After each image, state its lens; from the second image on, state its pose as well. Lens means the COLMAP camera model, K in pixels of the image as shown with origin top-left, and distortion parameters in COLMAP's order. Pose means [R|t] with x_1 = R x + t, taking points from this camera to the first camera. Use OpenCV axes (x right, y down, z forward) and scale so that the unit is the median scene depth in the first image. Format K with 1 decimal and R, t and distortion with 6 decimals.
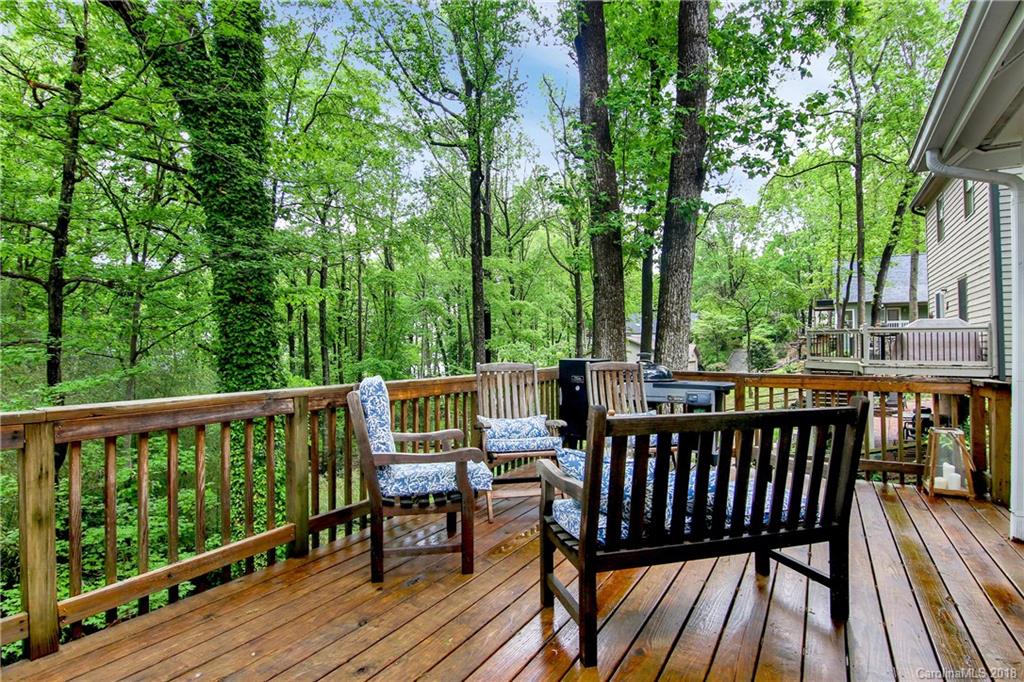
lens RADIAL K [[528.9, 0, 511.0], [0, 528.9, 339.2], [0, 0, 1]] dist [-0.003772, -0.004382]
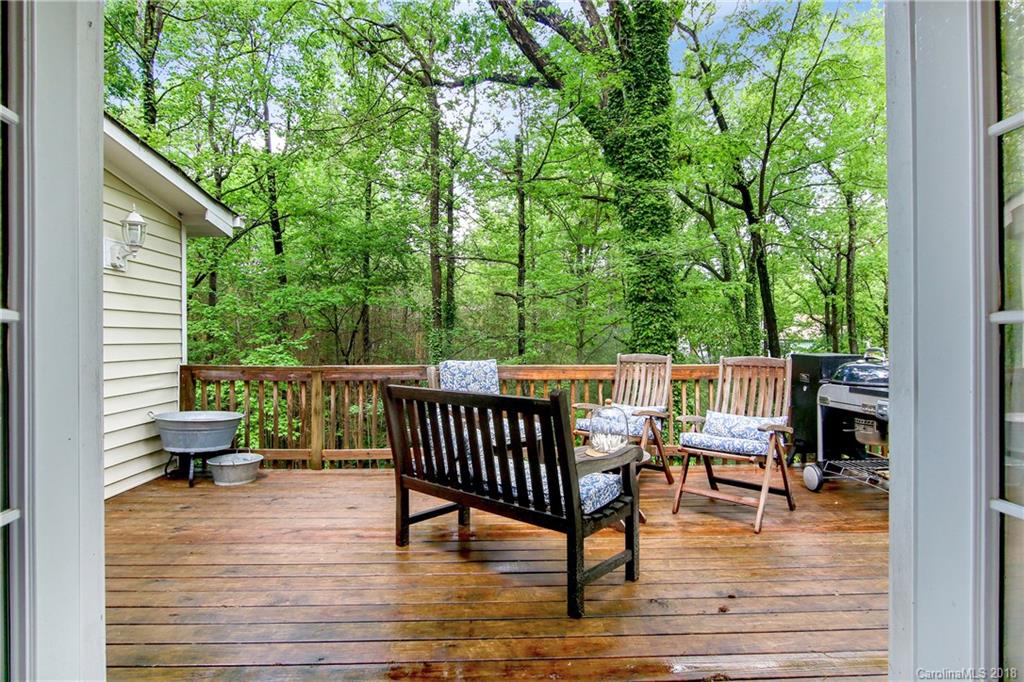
lens RADIAL K [[528.9, 0, 512.0], [0, 528.9, 342.2], [0, 0, 1]] dist [-0.003772, -0.004382]
pose [[0.549788, 0.005894, -0.835283, 0.321558], [0.010226, 0.999853, 0.013786, 0.002602], [0.835241, -0.016121, 0.549647, 0.097545]]
